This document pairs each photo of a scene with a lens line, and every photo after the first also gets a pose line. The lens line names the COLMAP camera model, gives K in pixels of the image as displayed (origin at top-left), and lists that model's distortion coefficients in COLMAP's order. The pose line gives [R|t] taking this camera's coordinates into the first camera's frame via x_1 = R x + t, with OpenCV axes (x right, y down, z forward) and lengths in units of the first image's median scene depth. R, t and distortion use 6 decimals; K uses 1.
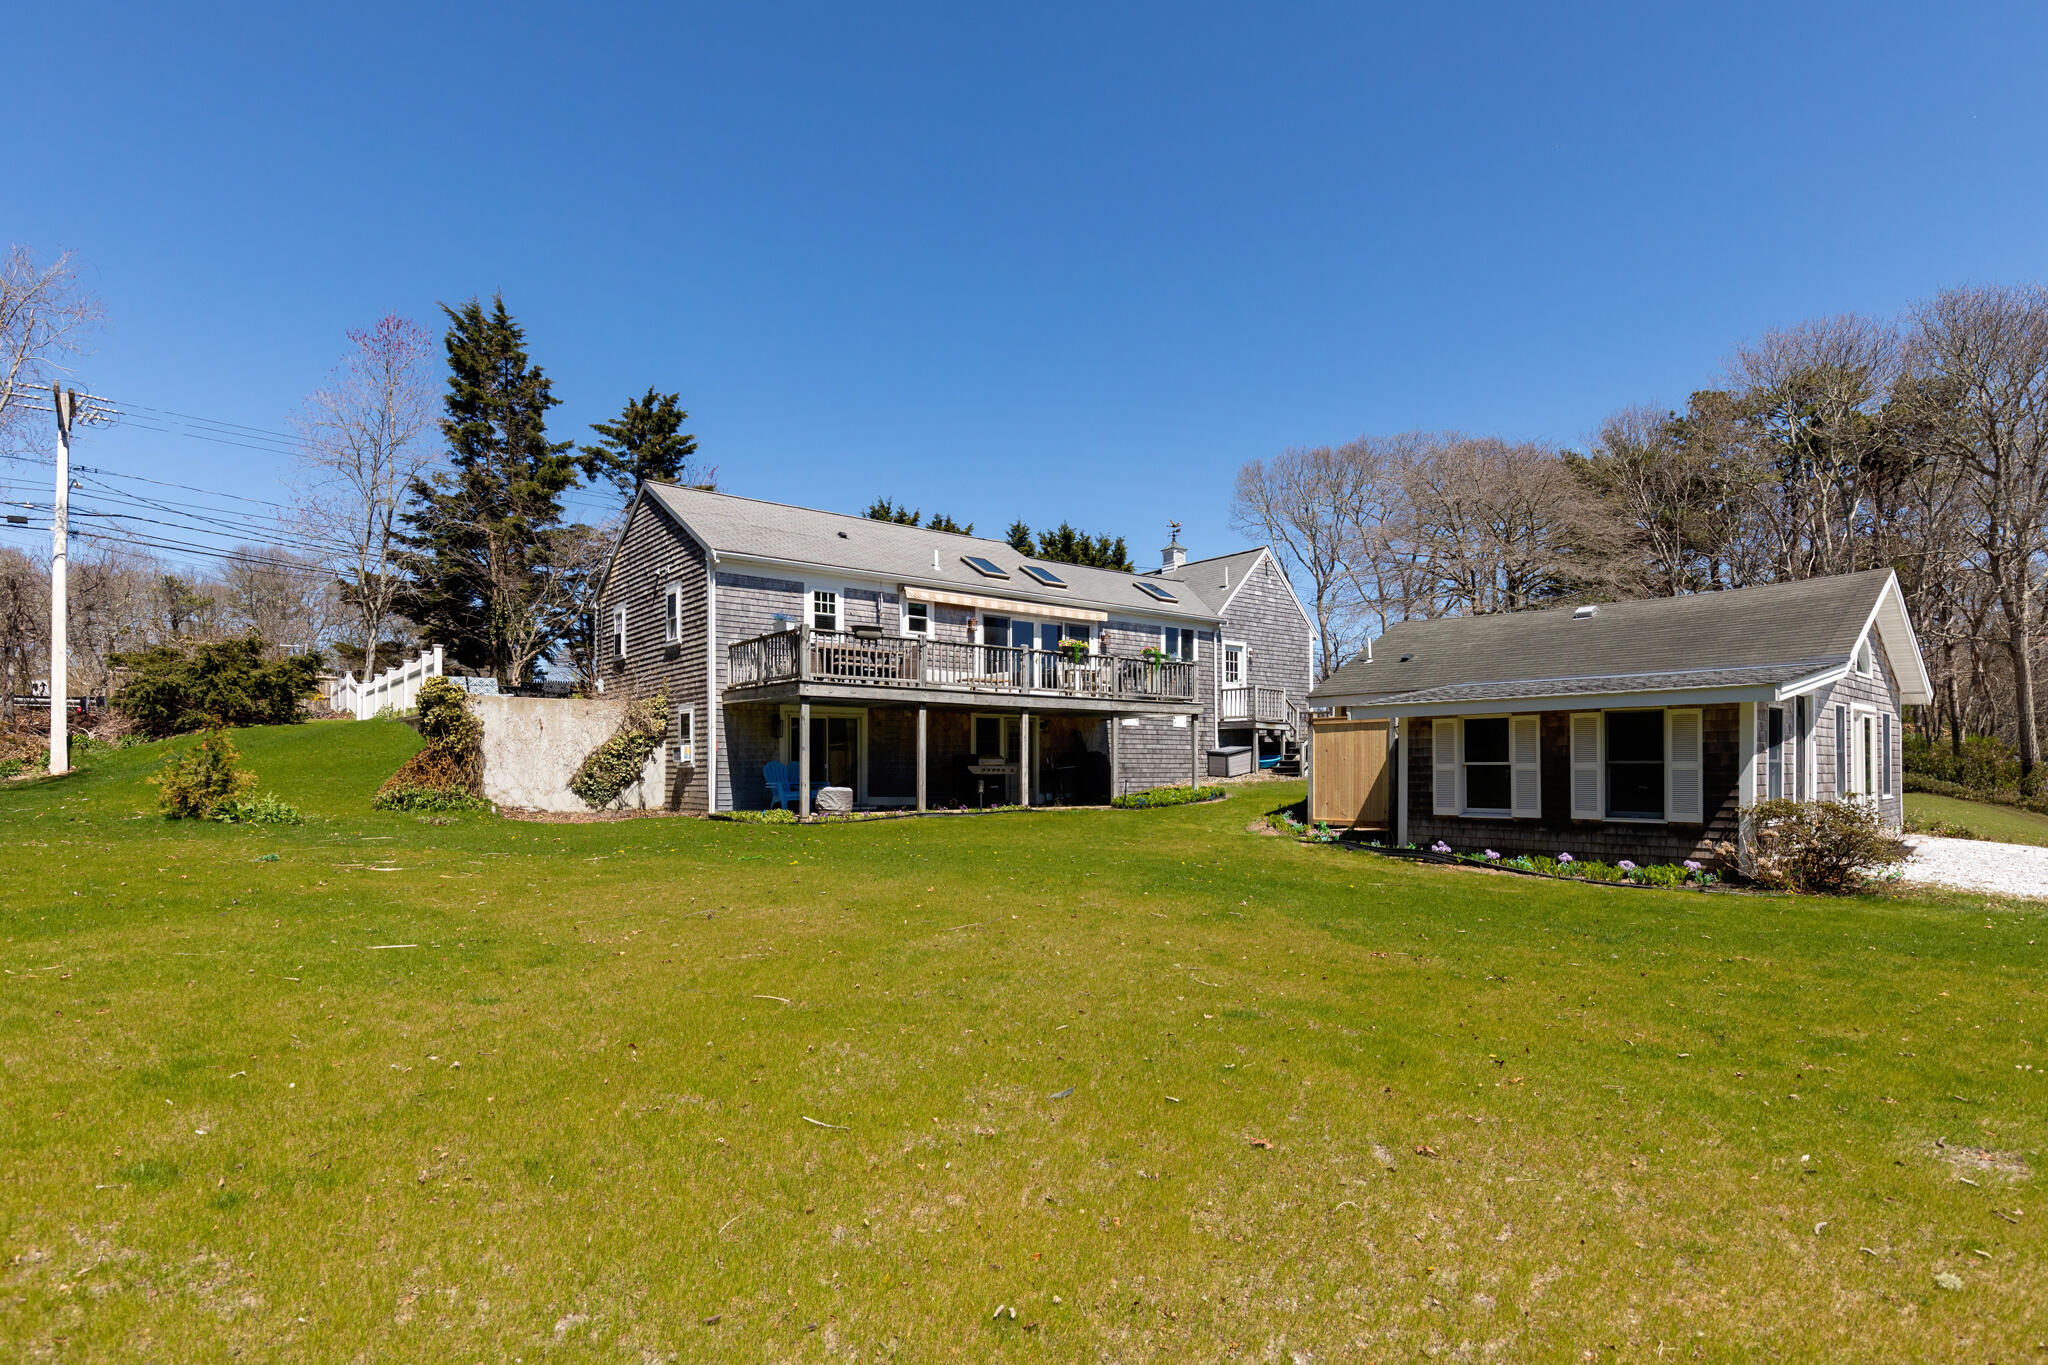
lens RADIAL K [[1041.5, 0, 1026.9], [0, 1041.5, 683.0], [0, 0, 1]] dist [-0.012745, 0.000857]
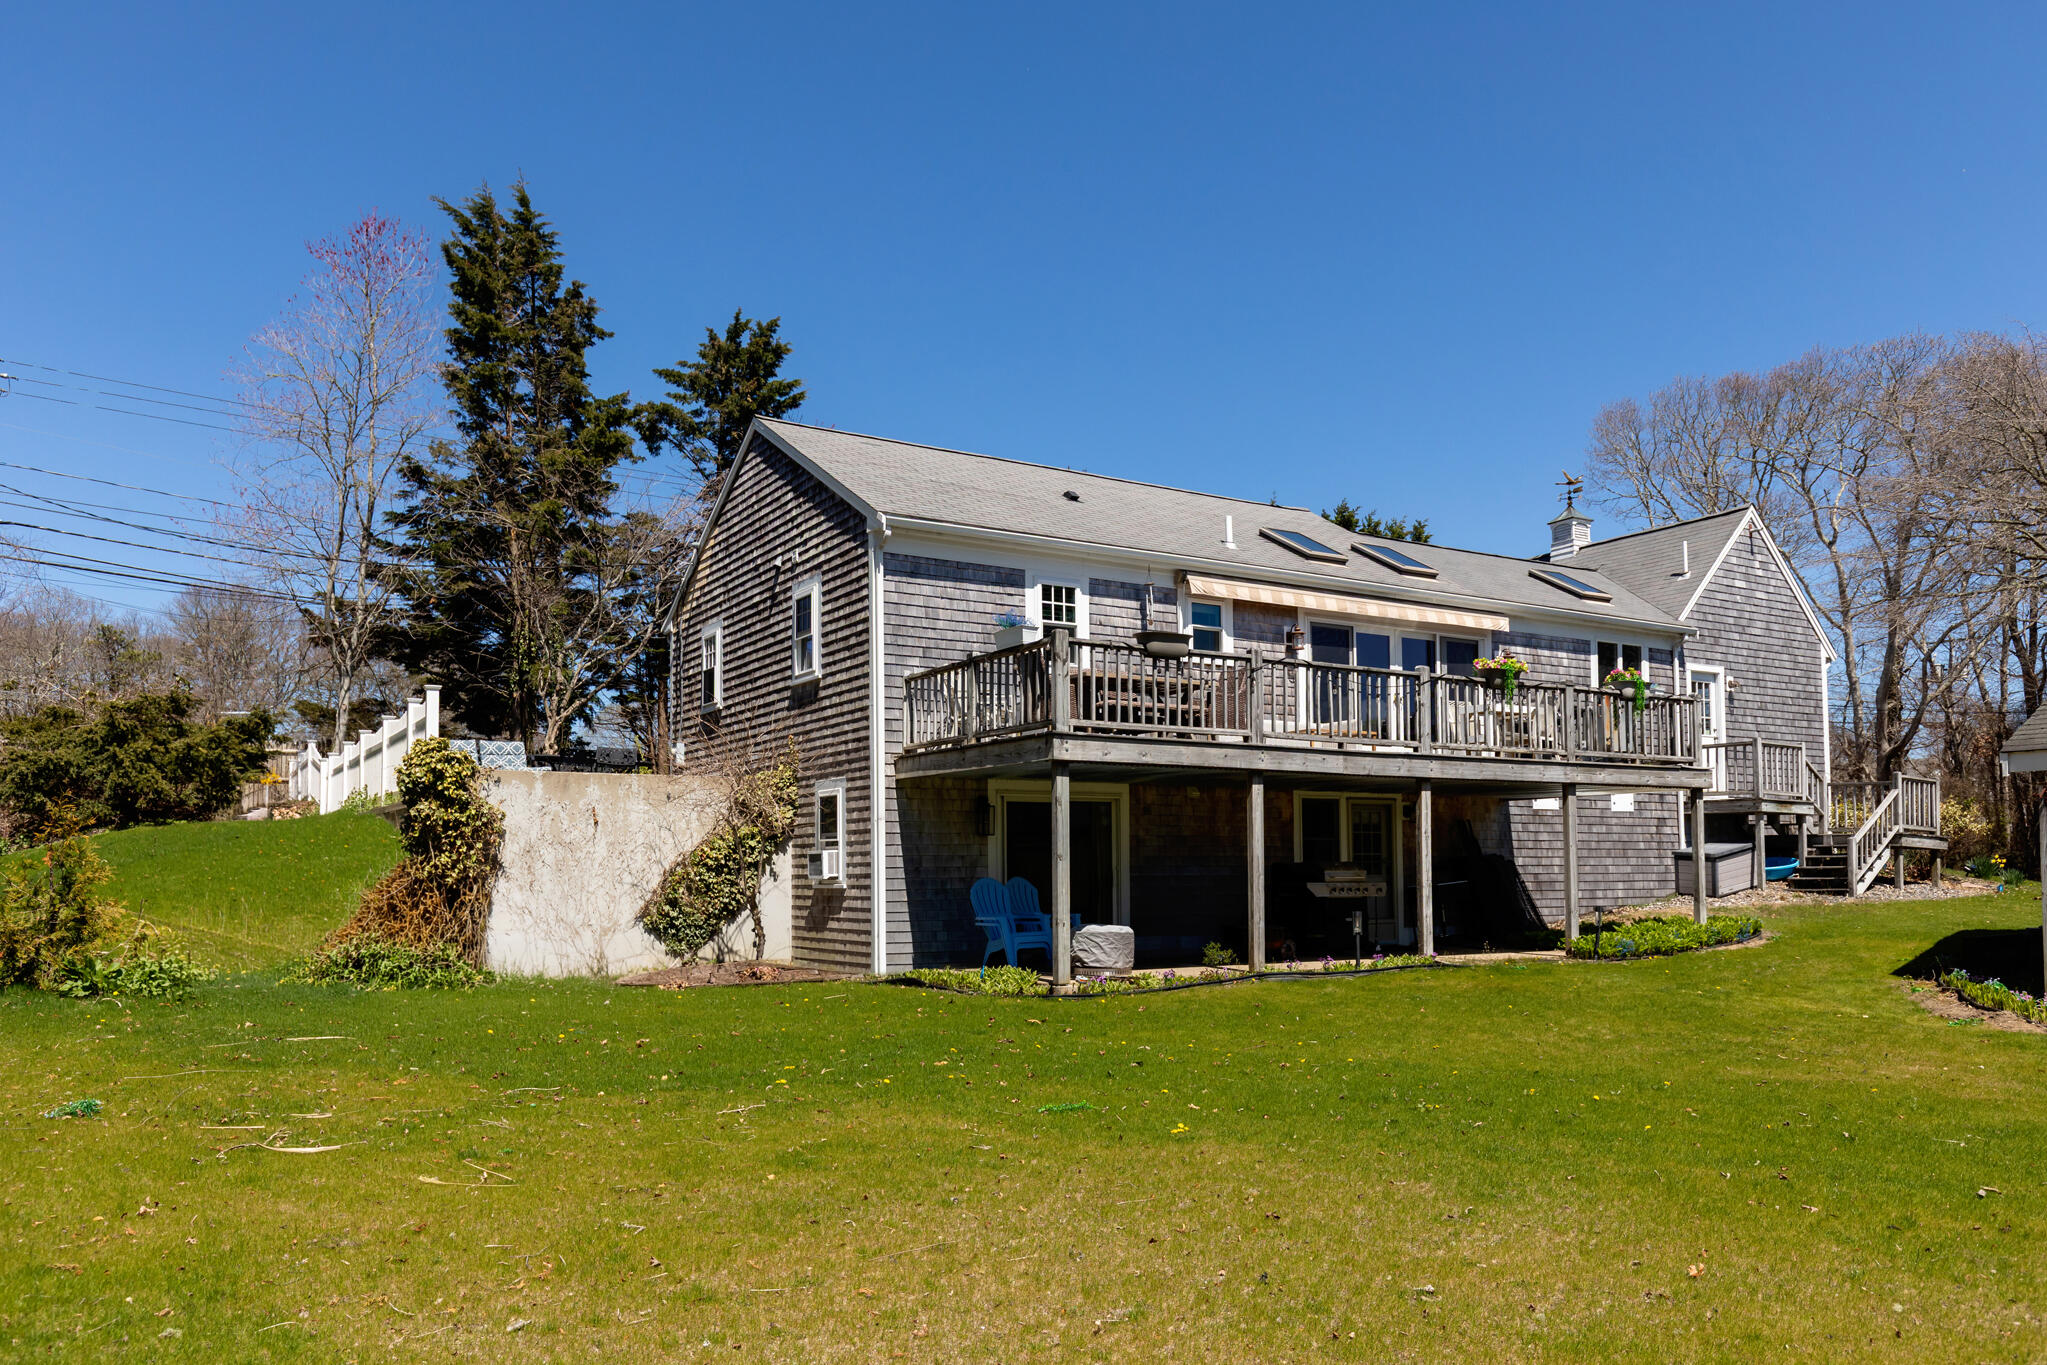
lens RADIAL K [[1410.1, 0, 1025.0], [0, 1410.1, 695.6], [0, 0, 1]] dist [0.000655, -0.004813]
pose [[0.992076, -0.019479, -0.124116, -0.092961], [0.014345, 0.999009, -0.042130, 0.006025], [0.124814, 0.040016, 0.991373, 0.172799]]
